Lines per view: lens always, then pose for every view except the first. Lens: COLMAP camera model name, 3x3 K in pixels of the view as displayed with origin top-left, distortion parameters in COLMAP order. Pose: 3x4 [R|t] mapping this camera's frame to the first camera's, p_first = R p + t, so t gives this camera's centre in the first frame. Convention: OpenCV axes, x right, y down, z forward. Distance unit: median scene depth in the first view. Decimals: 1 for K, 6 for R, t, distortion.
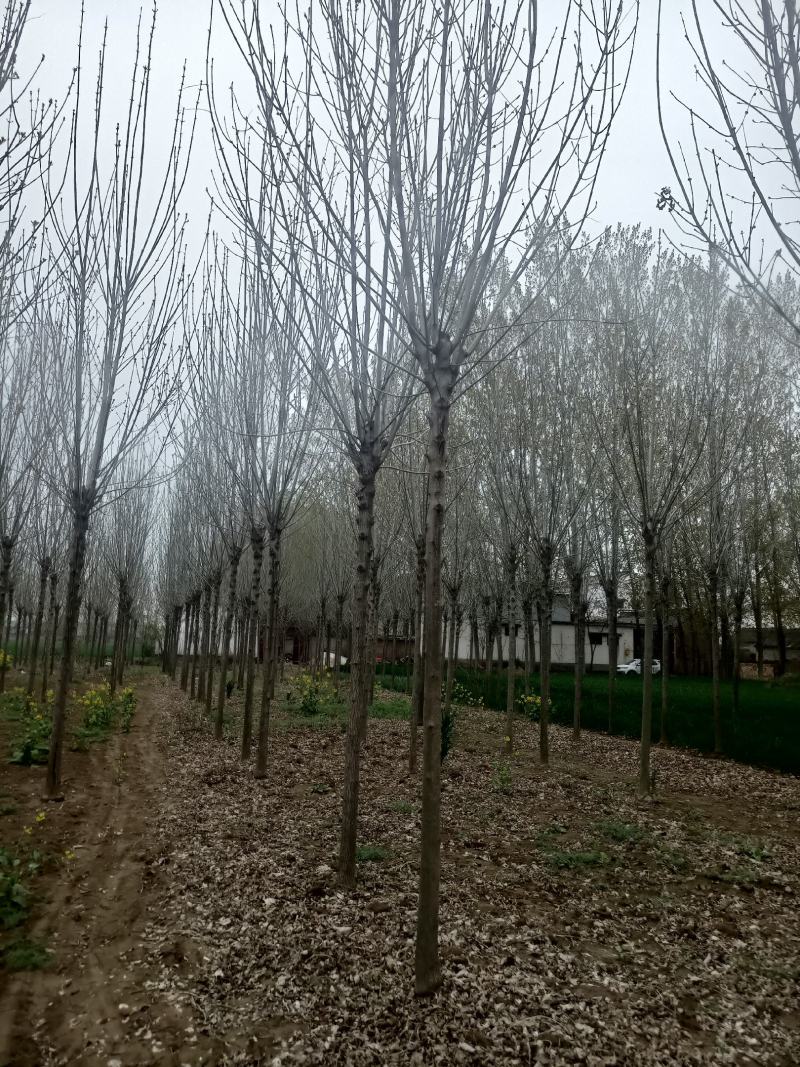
lens RADIAL K [[809.7, 0, 400.0], [0, 809.7, 533.5], [0, 0, 1]] dist [0.051153, -0.029990]
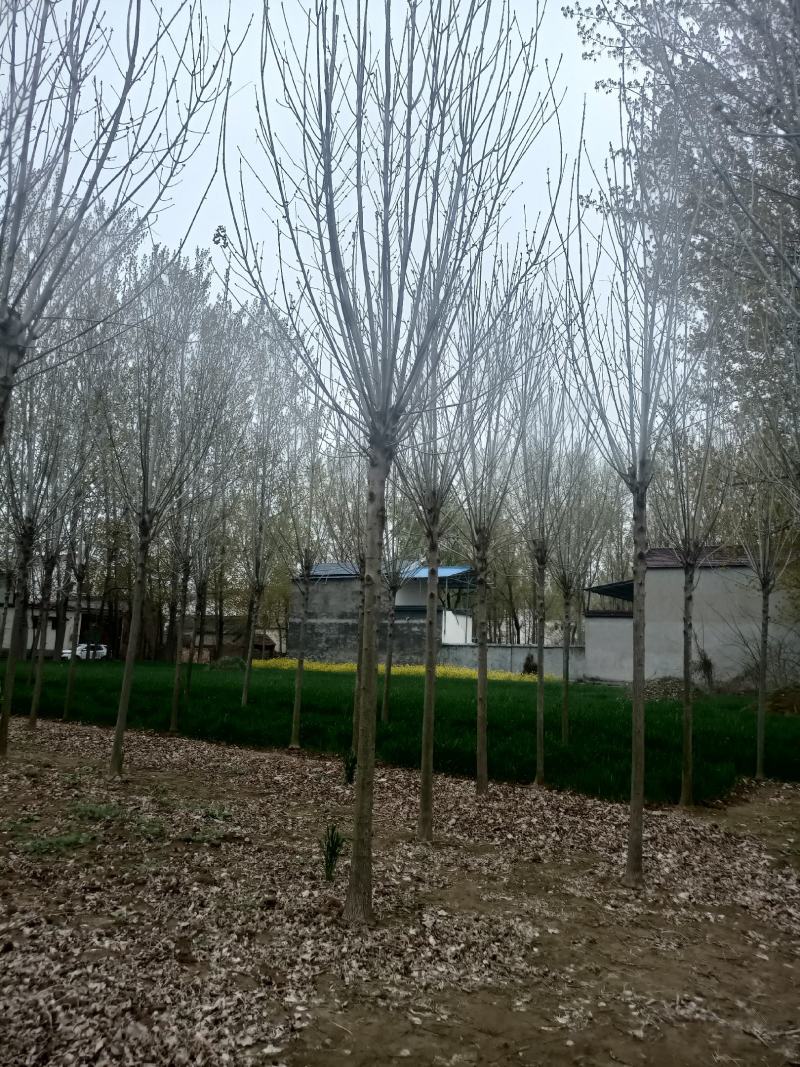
lens RADIAL K [[809.7, 0, 400.0], [0, 809.7, 533.5], [0, 0, 1]] dist [0.051153, -0.029990]
pose [[0.790932, 0.090112, 0.605233, -0.136514], [-0.101435, 0.994721, -0.015544, -0.013527], [-0.603438, -0.049098, 0.795897, -0.061969]]
